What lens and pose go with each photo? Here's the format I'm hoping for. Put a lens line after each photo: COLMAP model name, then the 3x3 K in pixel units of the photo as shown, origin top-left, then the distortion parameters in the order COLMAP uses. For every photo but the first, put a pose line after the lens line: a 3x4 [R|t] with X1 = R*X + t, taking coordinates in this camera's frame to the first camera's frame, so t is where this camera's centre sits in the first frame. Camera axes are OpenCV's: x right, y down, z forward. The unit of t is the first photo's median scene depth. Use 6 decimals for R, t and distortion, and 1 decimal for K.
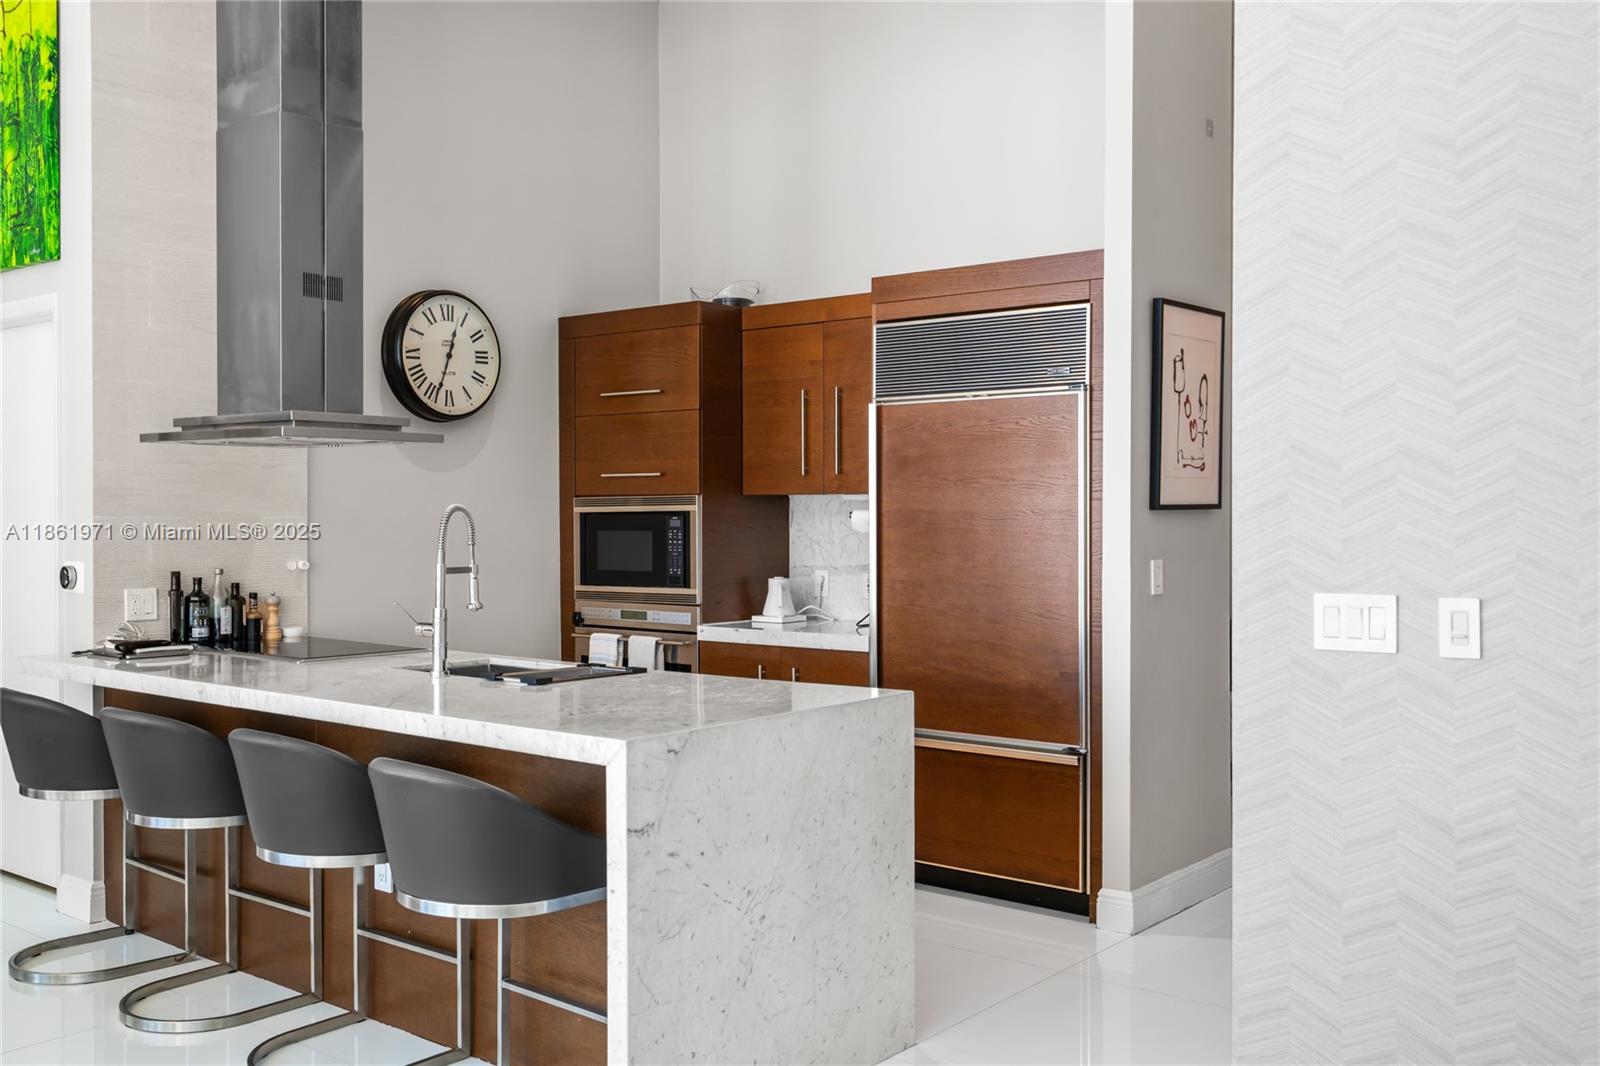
lens RADIAL K [[1449.7, 0, 780.0], [0, 1449.7, 530.1], [0, 0, 1]] dist [0.003537, 0.019847]
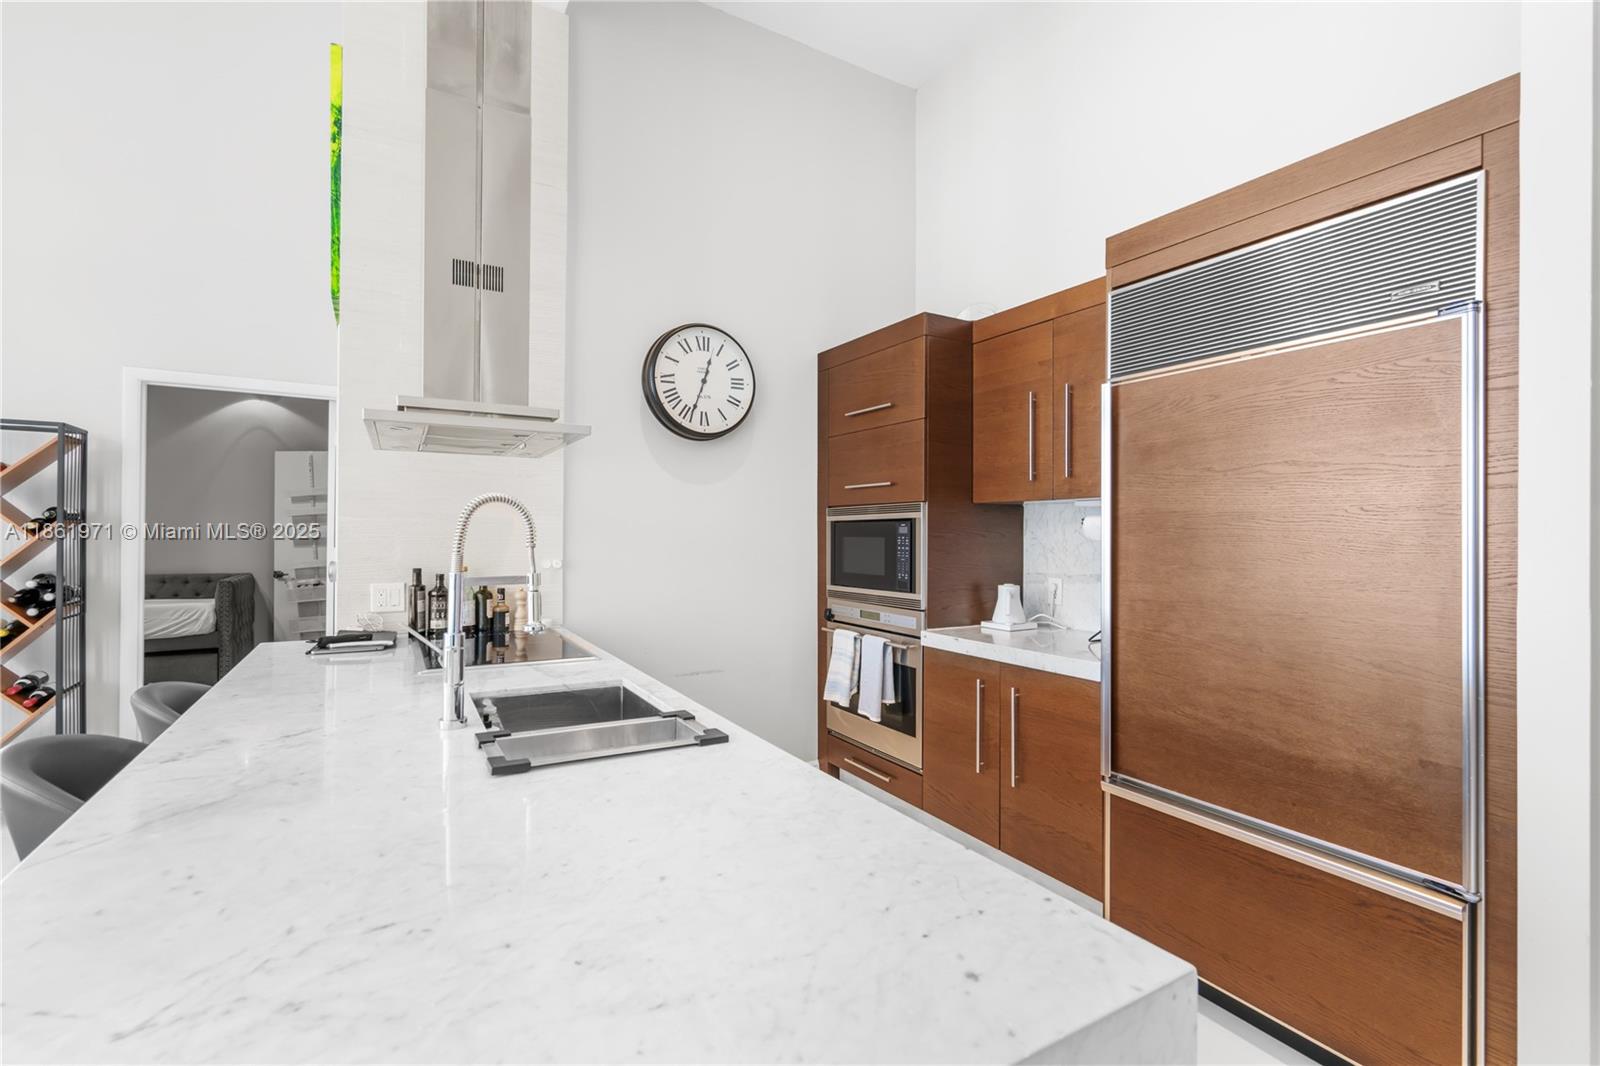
lens RADIAL K [[716.8, 0, 801.0], [0, 716.8, 530.7], [0, 0, 1]] dist [-0.011978, 0.005897]
pose [[0.937731, 0.005115, -0.347324, 0.042604], [-0.010537, 0.999850, -0.013723, 0.004093], [0.347201, 0.016528, 0.937645, 0.558964]]
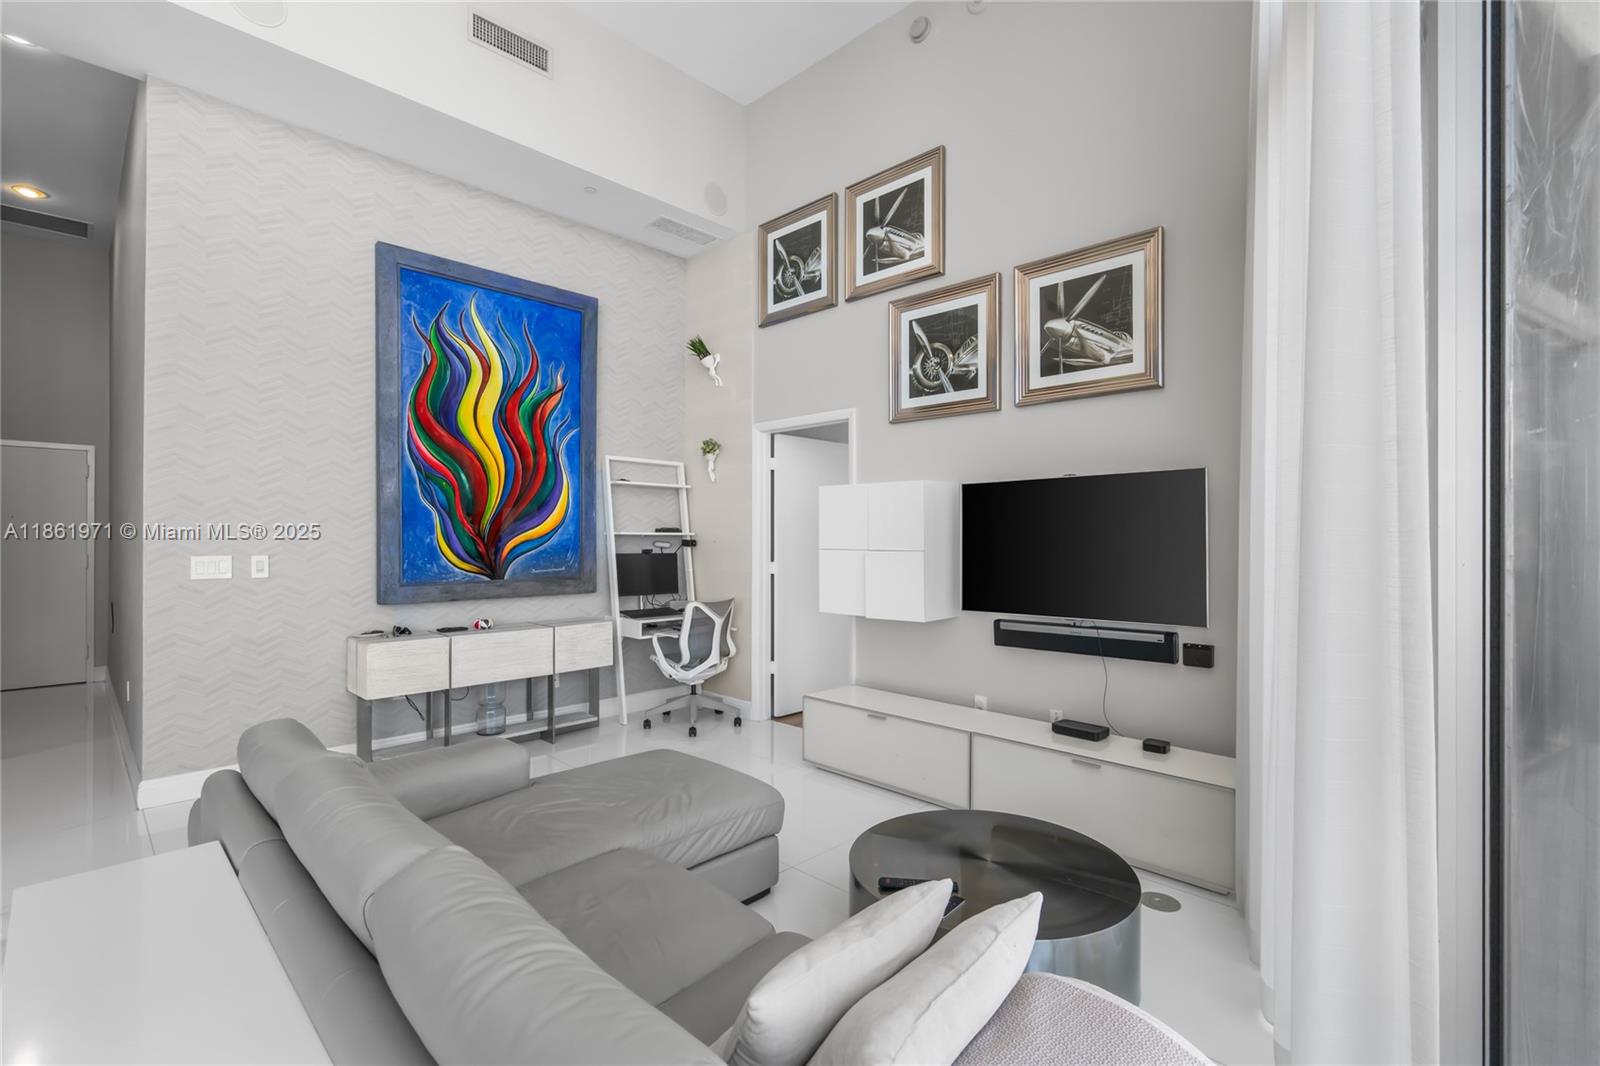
lens RADIAL K [[723.6, 0, 801.9], [0, 723.6, 537.3], [0, 0, 1]] dist [-0.002098, 0.001170]
pose [[0.086177, -0.000072, 0.996280, -0.417350], [0.005393, 0.999985, -0.000395, 0.009545], [-0.996265, 0.005407, 0.086176, -0.067651]]
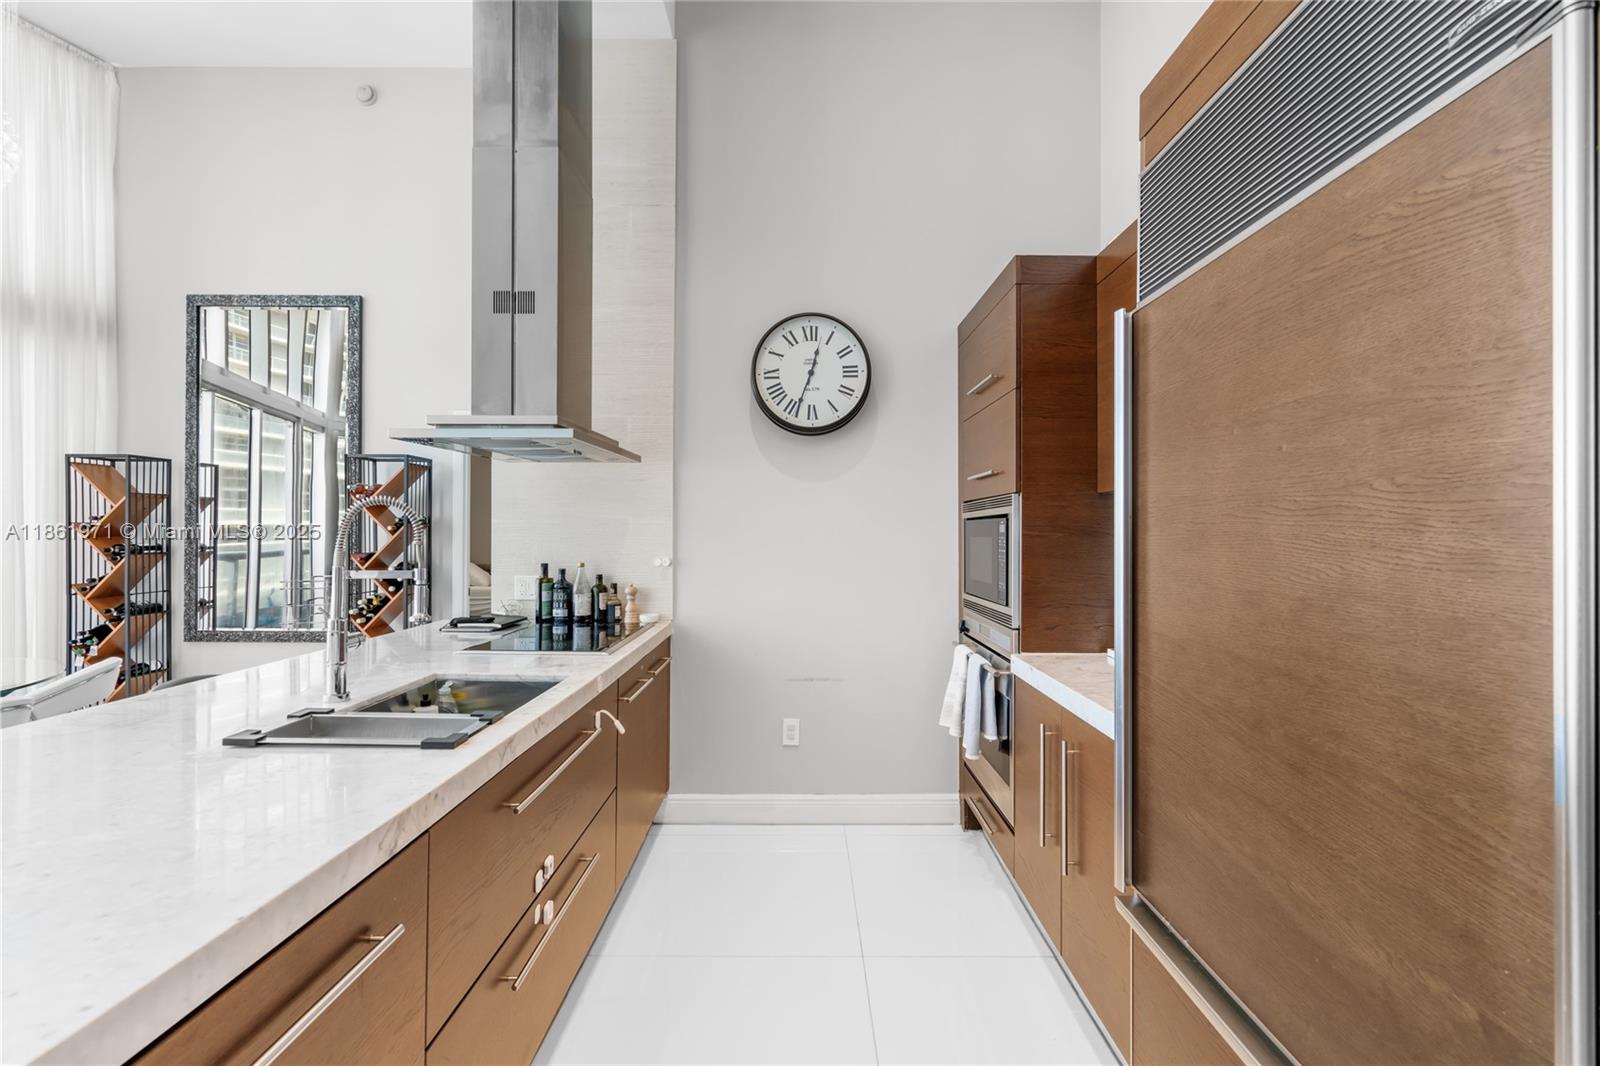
lens RADIAL K [[716.8, 0, 801.0], [0, 716.8, 530.7], [0, 0, 1]] dist [-0.011978, 0.005897]
pose [[0.635599, 0.002446, -0.772015, 0.198661], [-0.013864, 0.999870, -0.008246, 0.001798], [0.771895, 0.015944, 0.635550, 0.731181]]
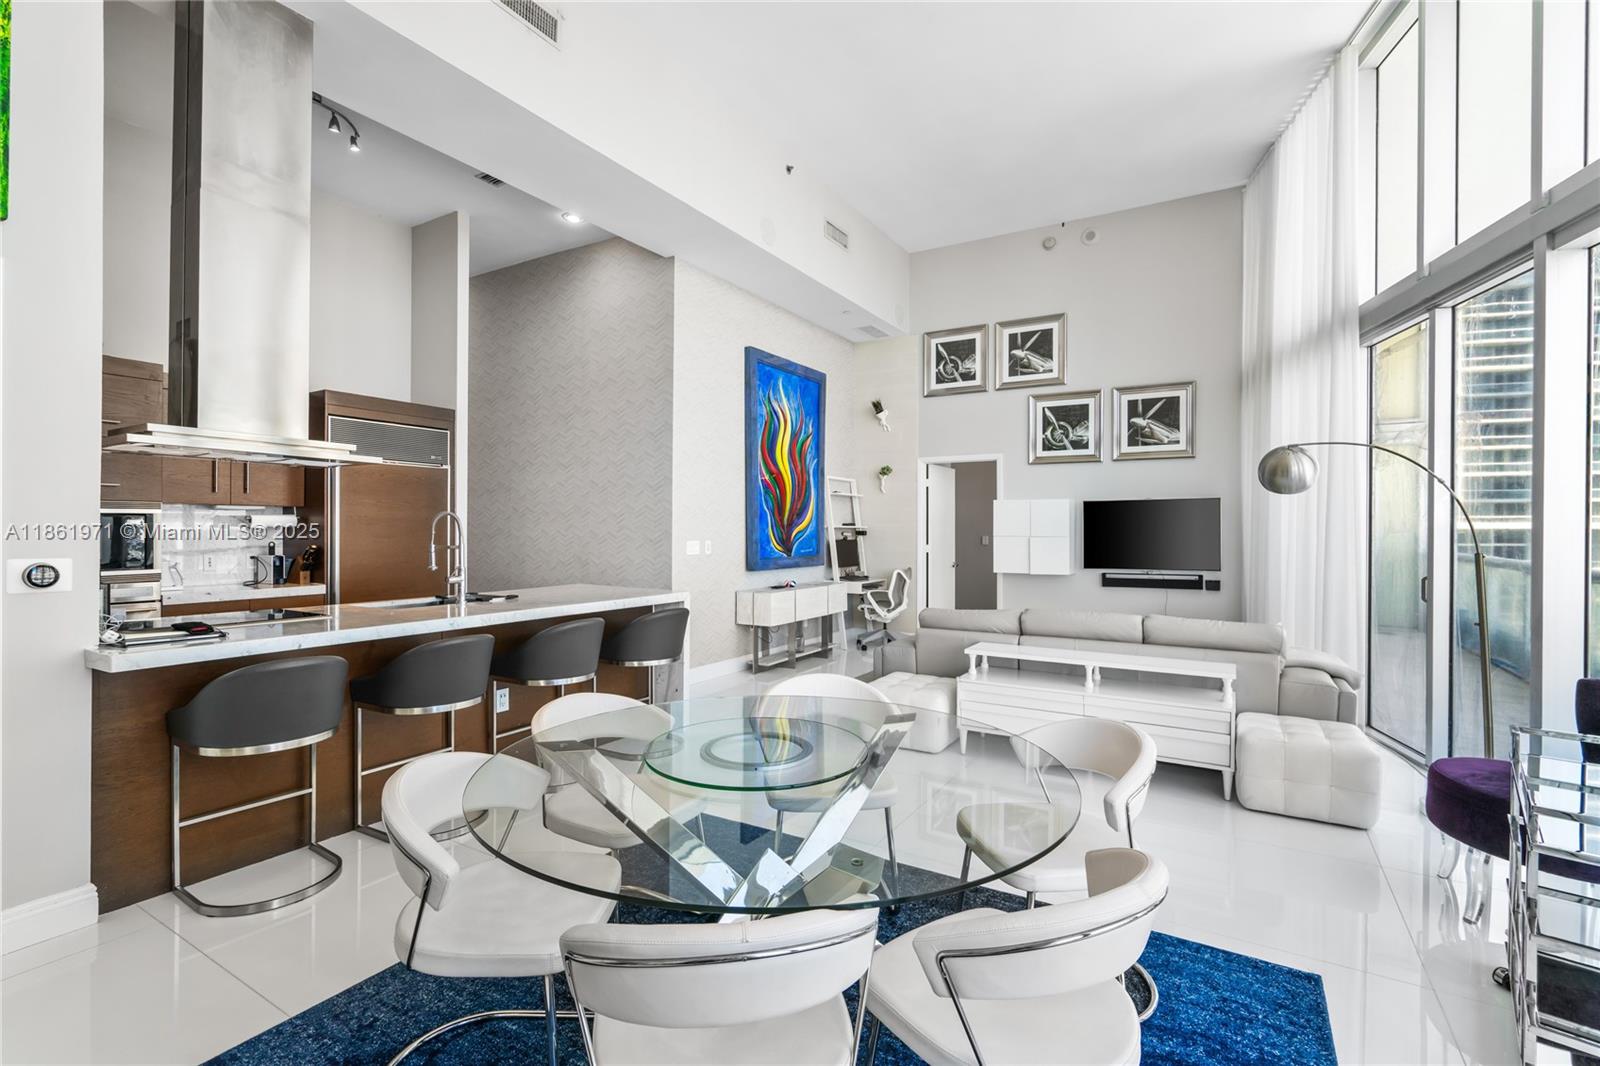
lens RADIAL K [[723.6, 0, 801.9], [0, 723.6, 537.3], [0, 0, 1]] dist [-0.002098, 0.001170]
pose [[-0.140711, -0.012910, 0.989966, -0.941225], [0.004490, 0.999896, 0.013677, 0.003602], [-0.990040, 0.006370, -0.140639, 0.540515]]
